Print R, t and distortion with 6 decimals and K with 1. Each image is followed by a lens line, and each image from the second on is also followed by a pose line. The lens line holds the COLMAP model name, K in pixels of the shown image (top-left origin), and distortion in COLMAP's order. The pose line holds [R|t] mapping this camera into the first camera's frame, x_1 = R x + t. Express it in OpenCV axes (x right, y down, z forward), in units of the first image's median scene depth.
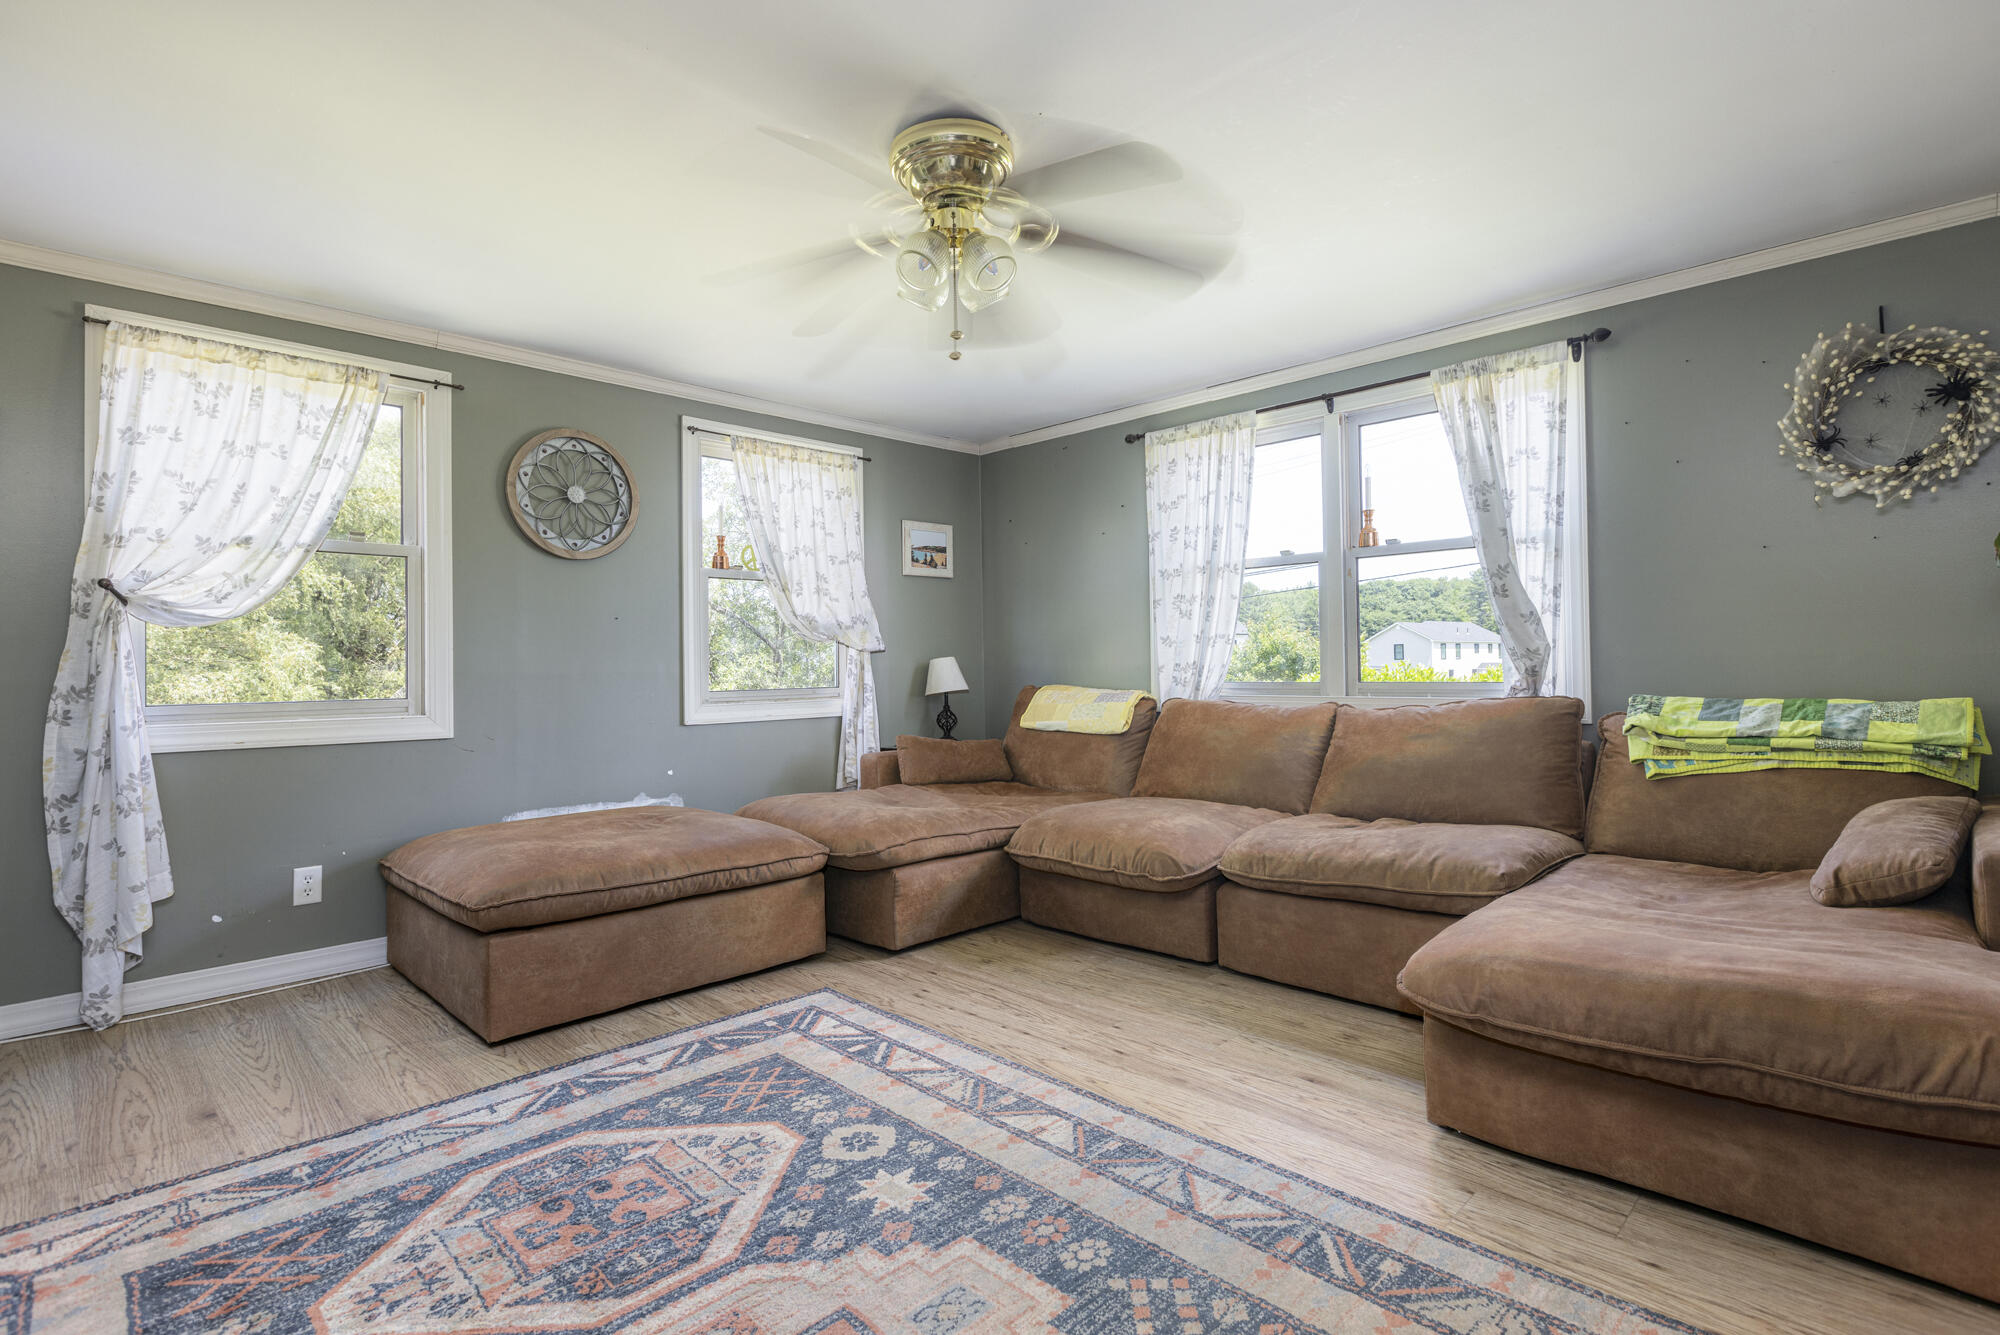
lens RADIAL K [[903.1, 0, 1000.9], [0, 903.1, 661.1], [0, 0, 1]] dist [-0.003922, -0.000291]
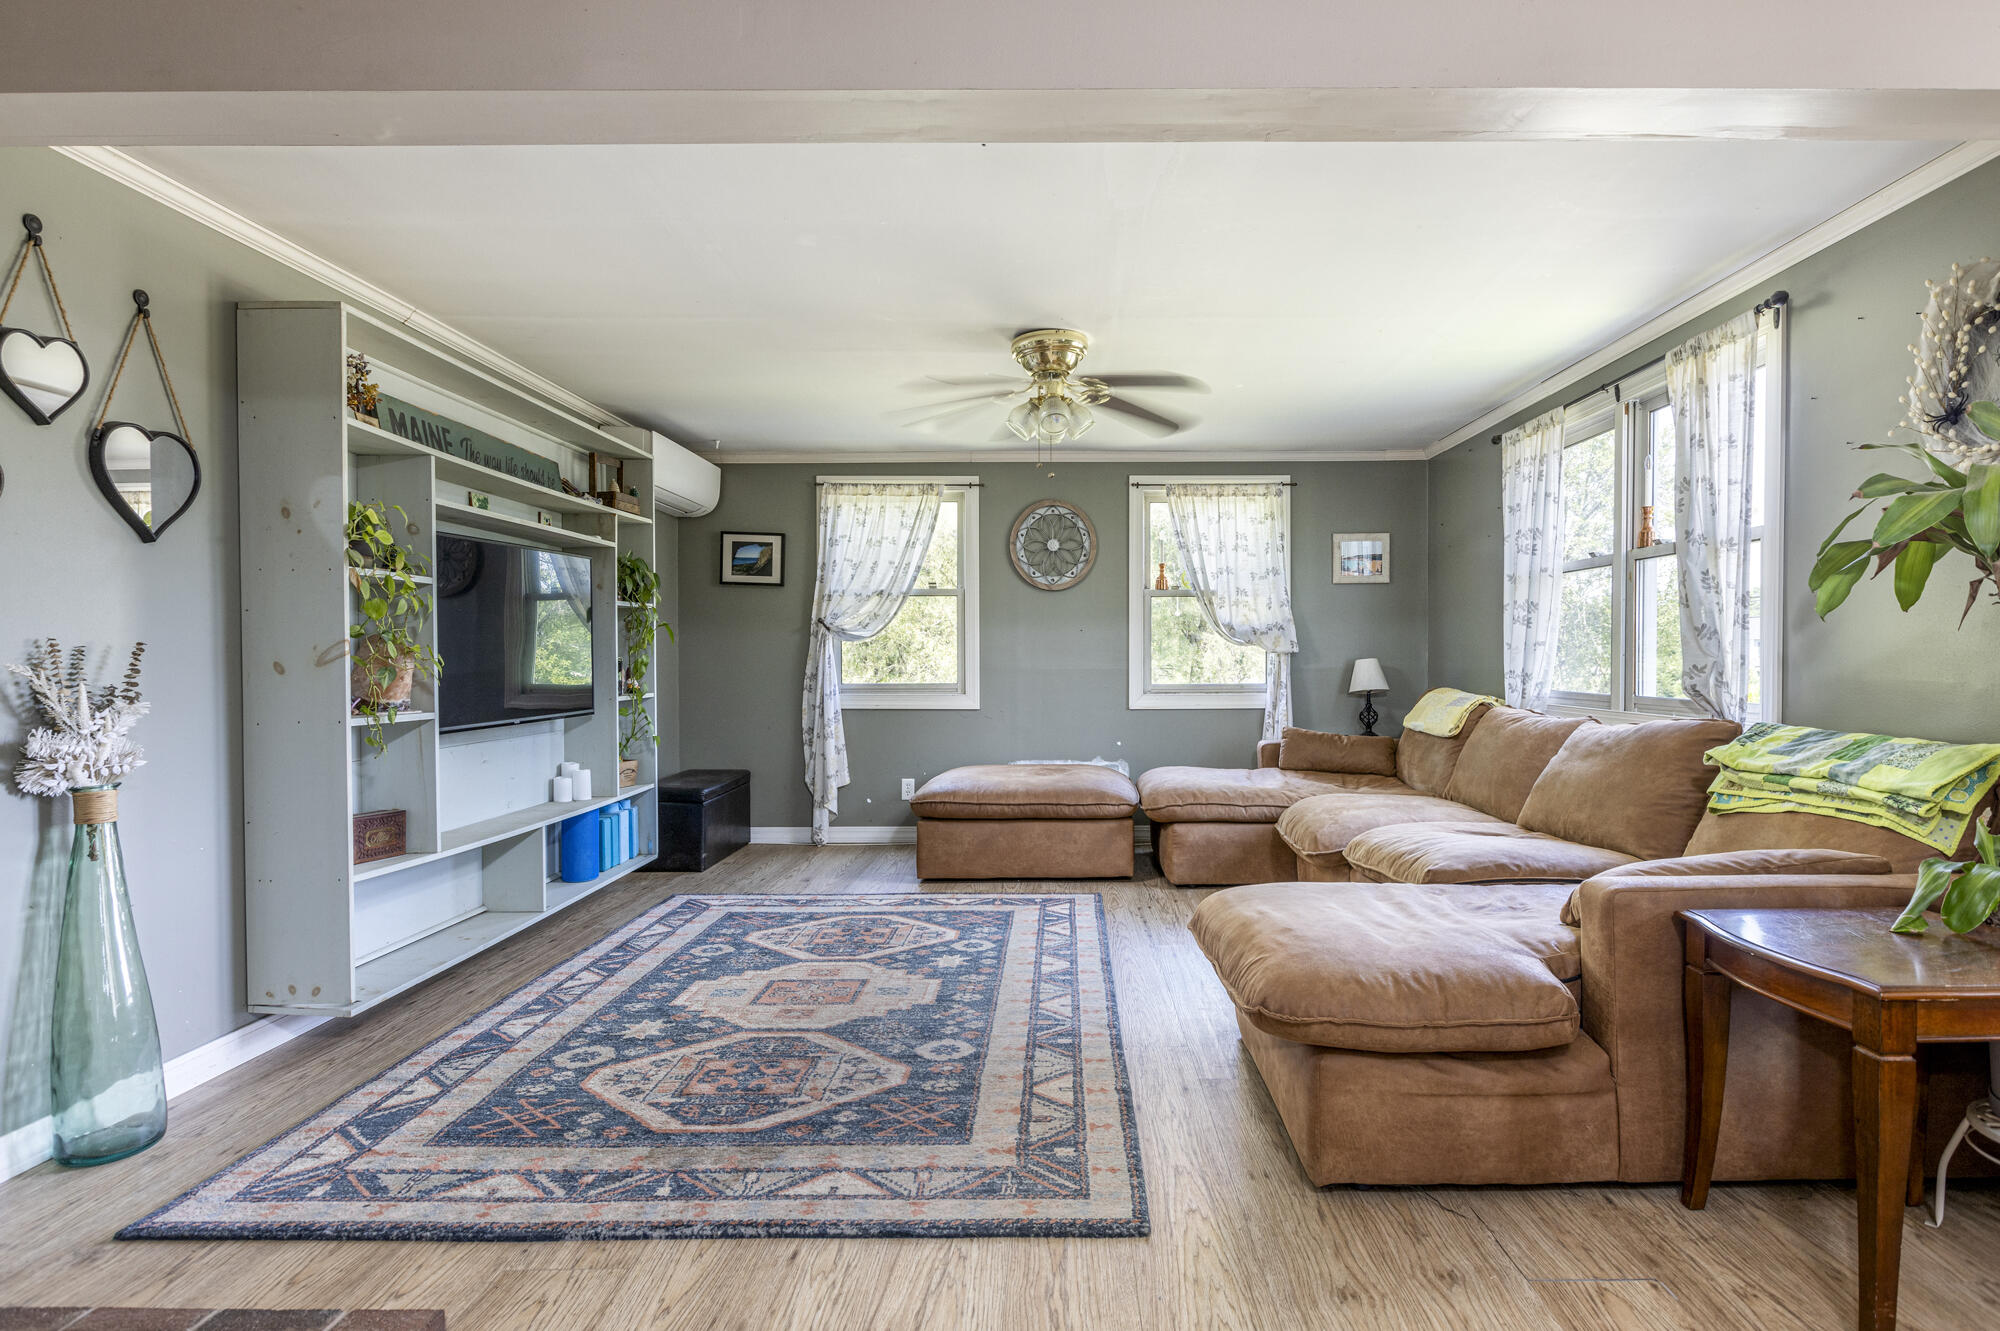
lens RADIAL K [[993.8, 0, 1067.9], [0, 993.8, 684.2], [0, 0, 1]] dist [-0.000767, 0.000021]
pose [[0.710346, 0.030340, -0.703199, 0.865955], [-0.002956, 0.999190, 0.040125, -0.034476], [0.703847, -0.026424, 0.709860, -0.149884]]
